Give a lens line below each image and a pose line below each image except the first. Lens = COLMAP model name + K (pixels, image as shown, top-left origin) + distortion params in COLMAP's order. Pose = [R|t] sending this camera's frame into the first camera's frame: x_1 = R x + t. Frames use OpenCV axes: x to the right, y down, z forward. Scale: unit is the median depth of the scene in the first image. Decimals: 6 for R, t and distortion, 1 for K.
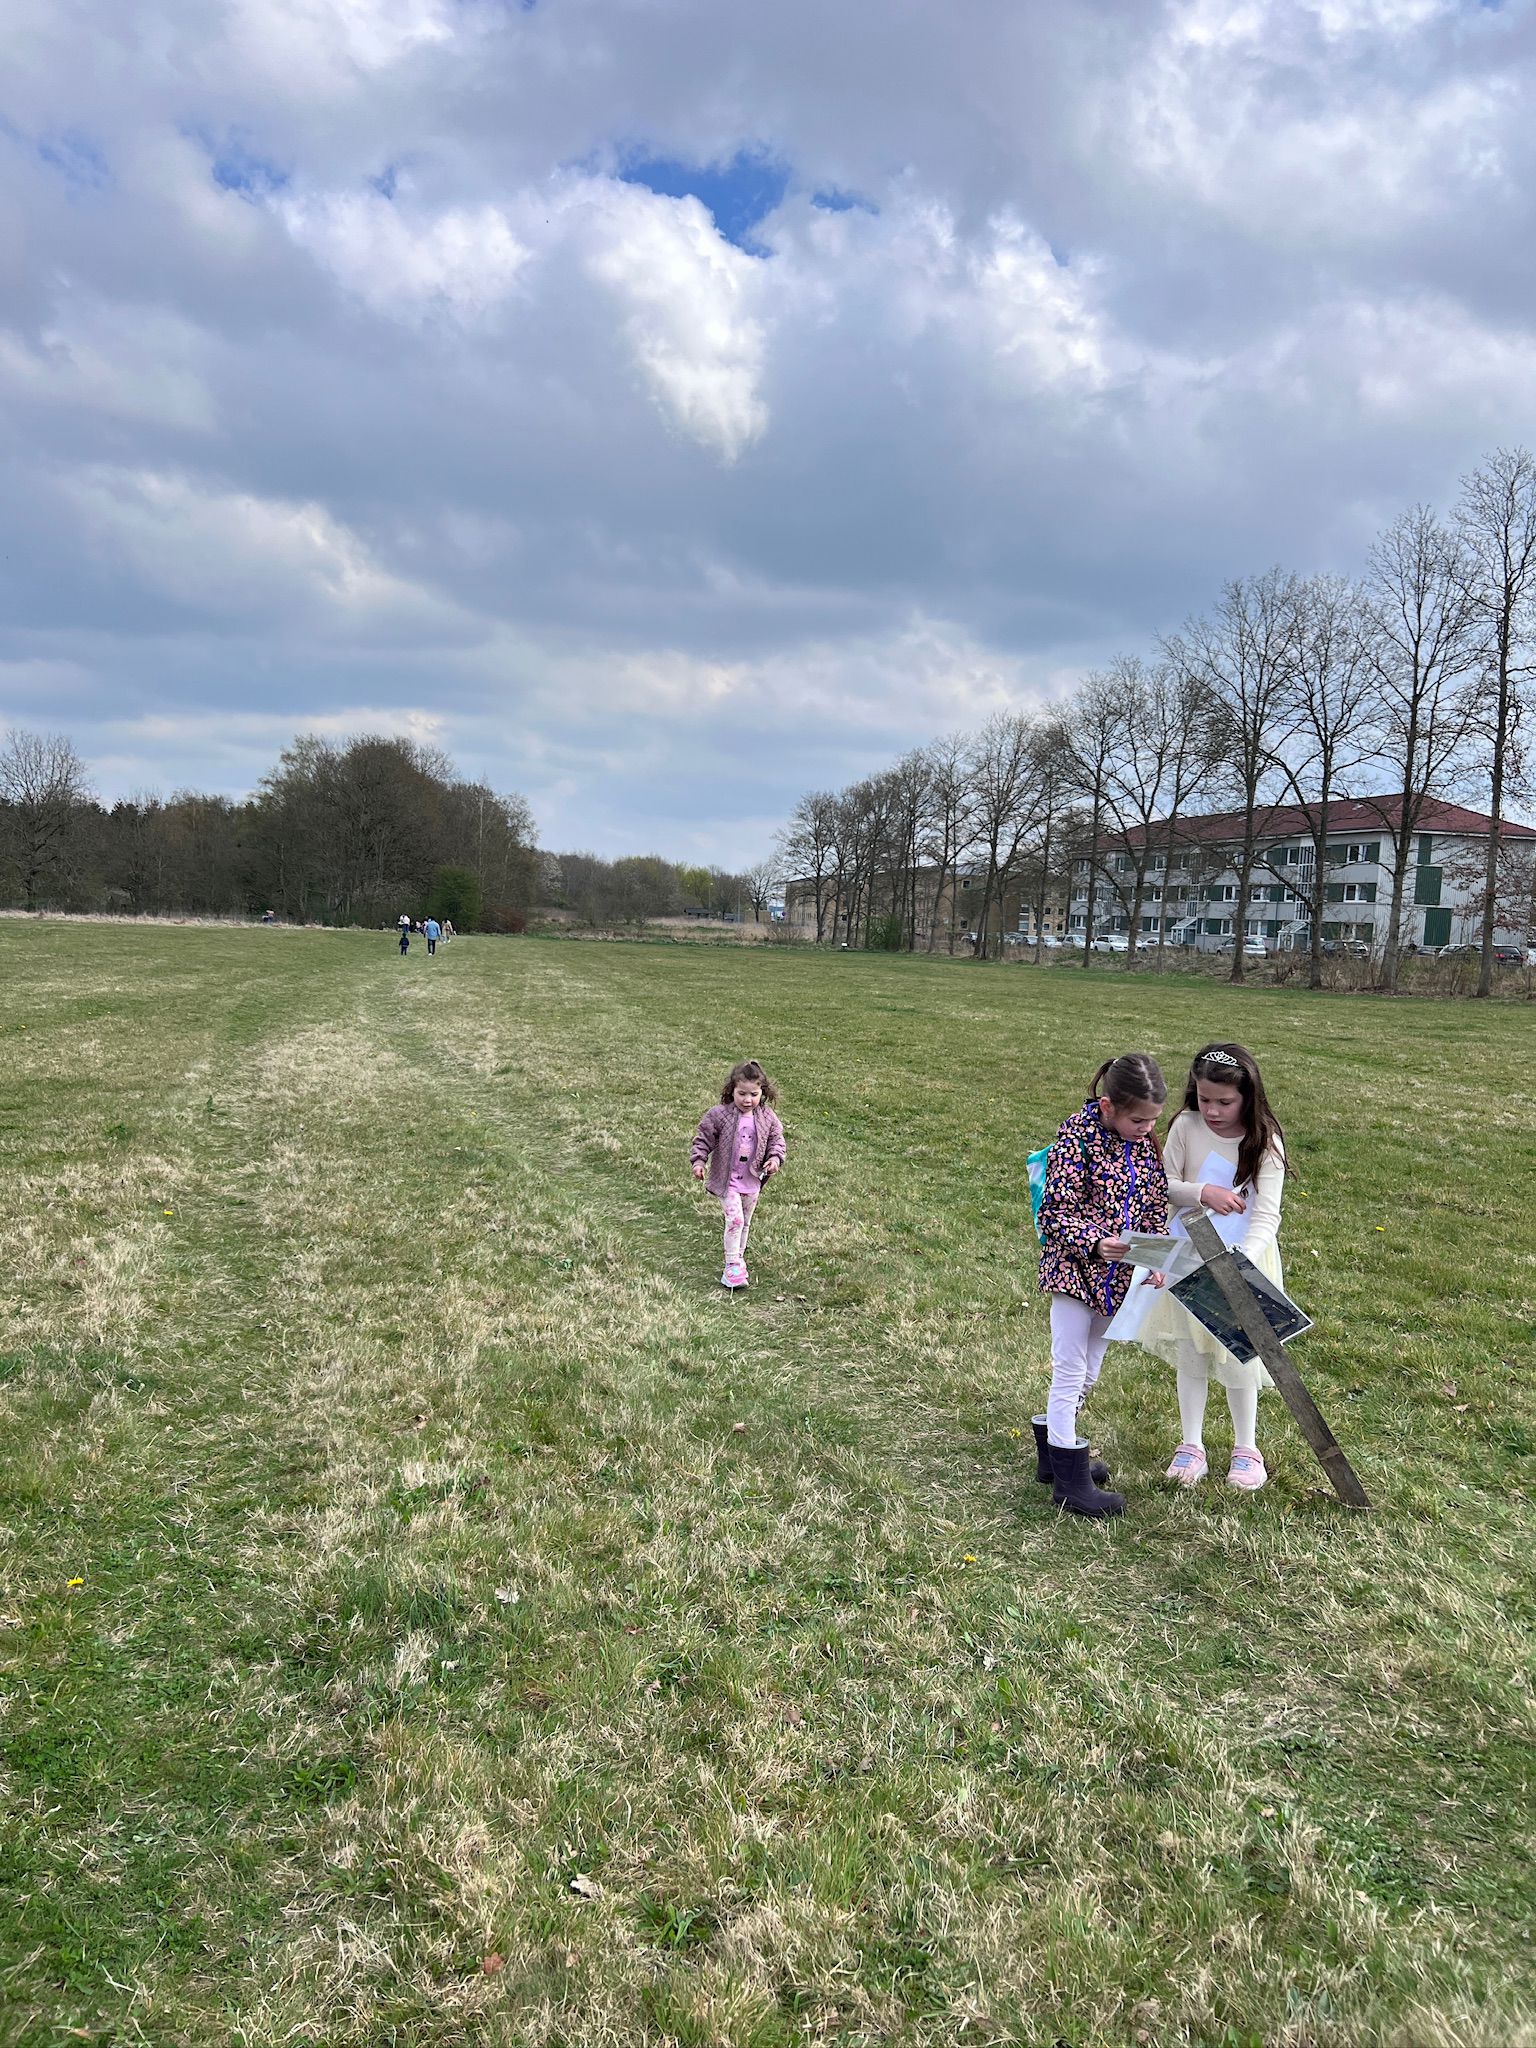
lens RADIAL K [[1530.5, 0, 764.9], [0, 1530.5, 1025.9], [0, 0, 1]] dist [0.038608, -0.049404]
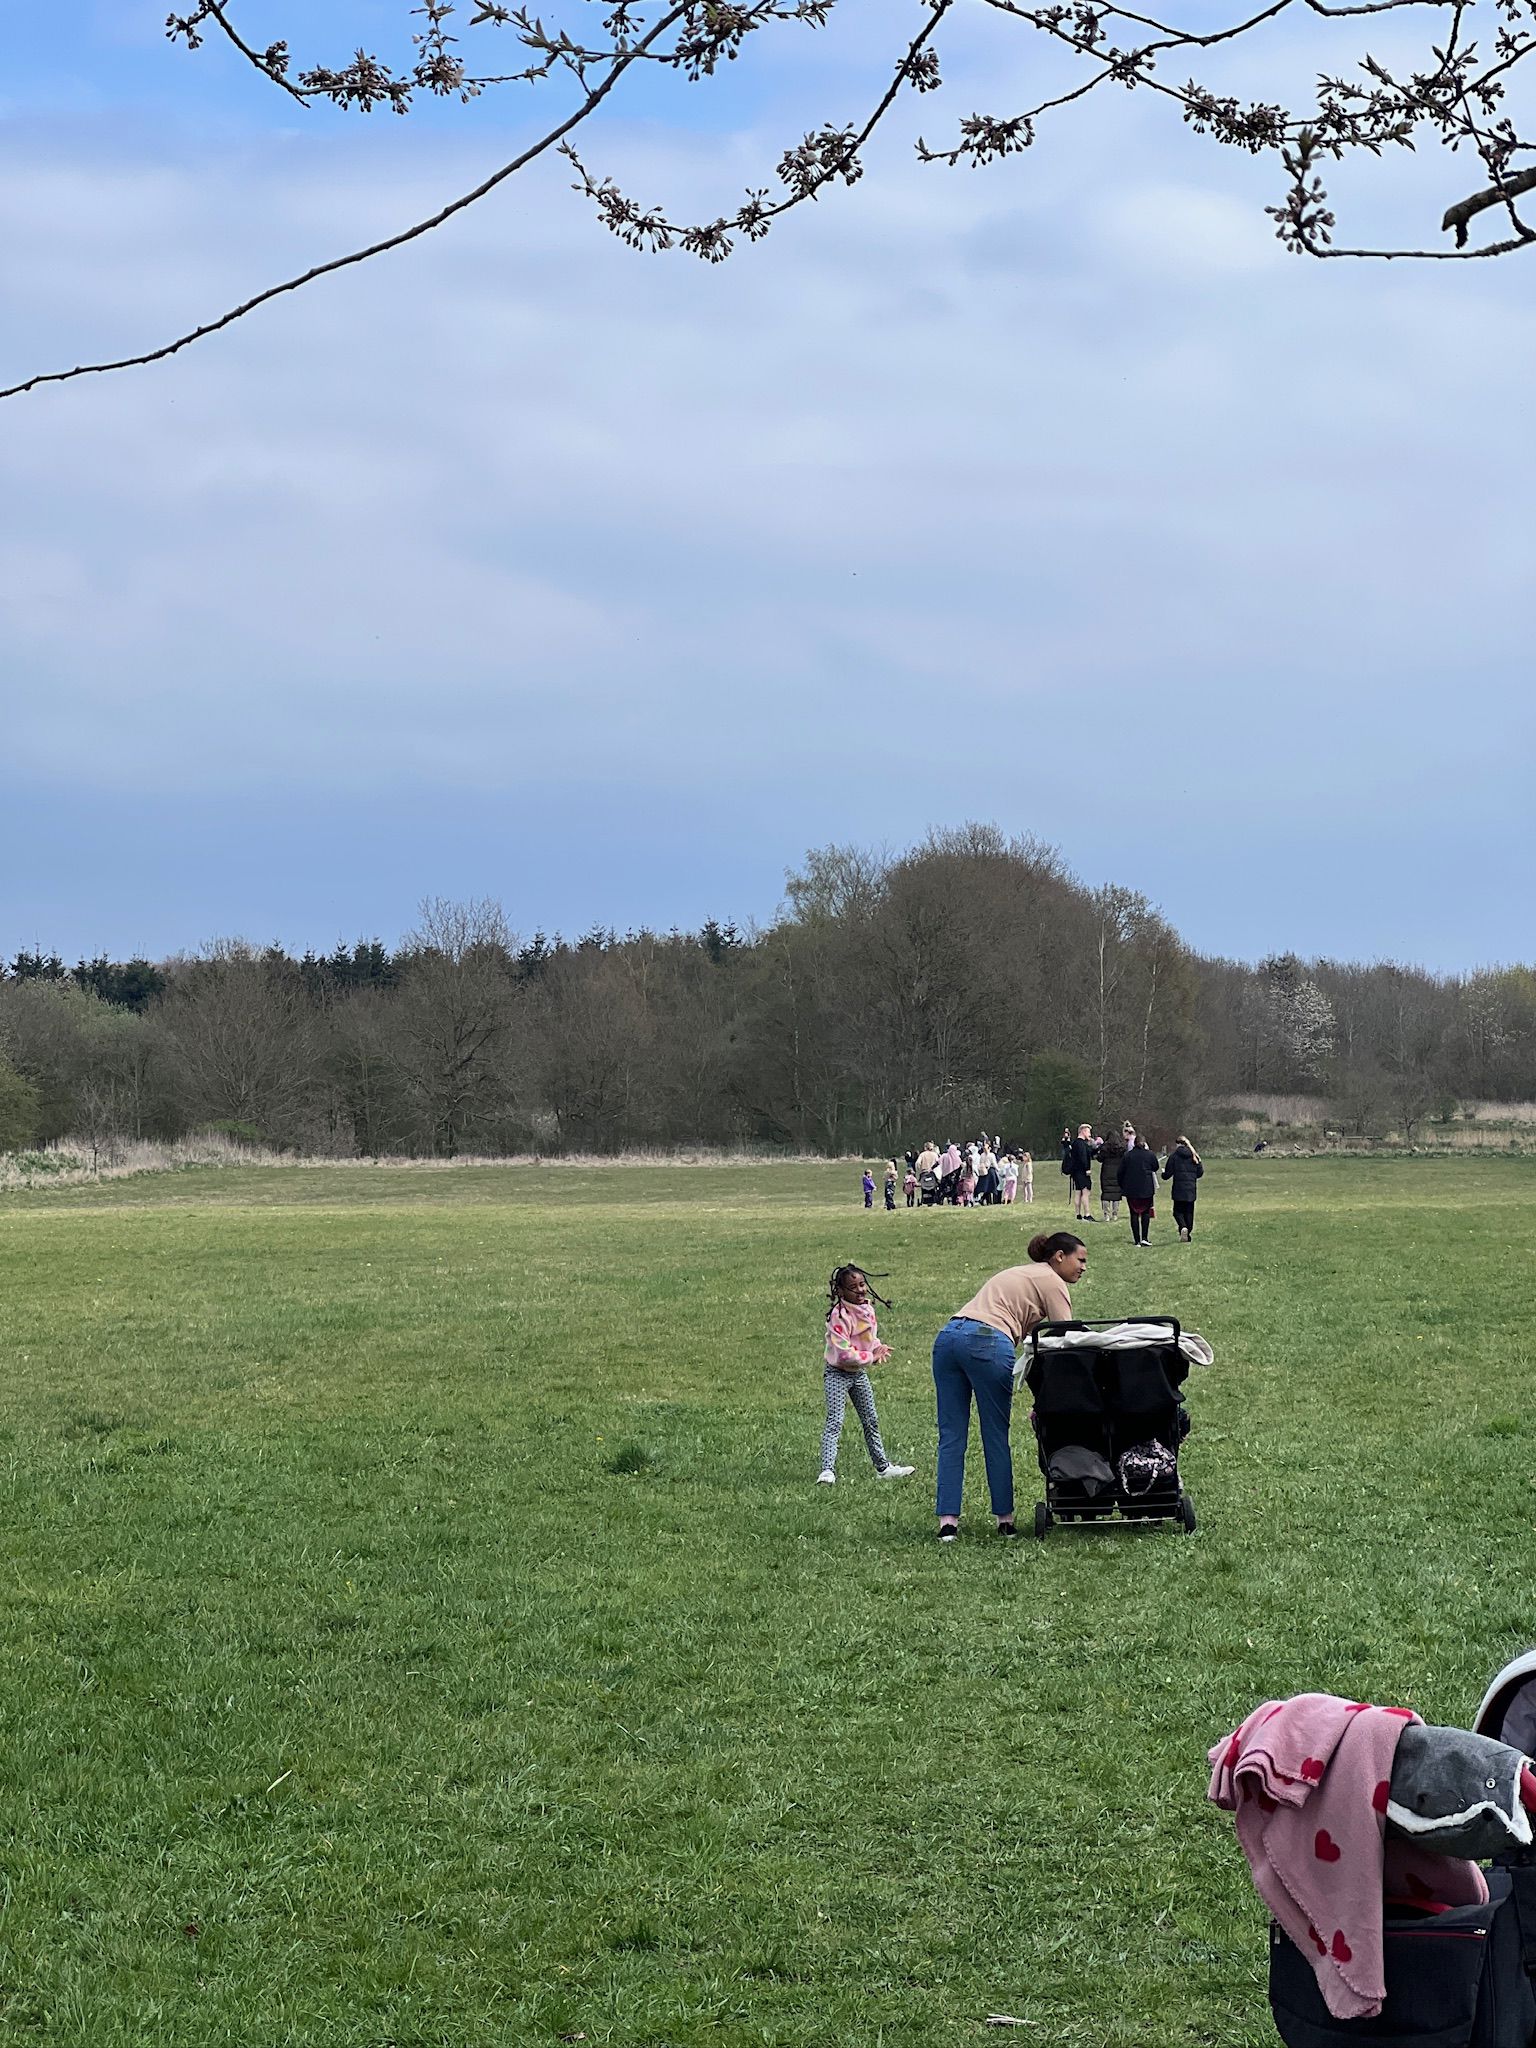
lens RADIAL K [[4597.4, 0, 768.0], [0, 4597.4, 1025.1], [0, 0, 1]] dist [-0.017980, 0.000000]
pose [[0.956070, -0.054751, -0.287980, 0.211056], [0.030355, 0.995613, -0.088509, 0.044758], [0.291563, 0.075879, 0.953537, -0.775147]]
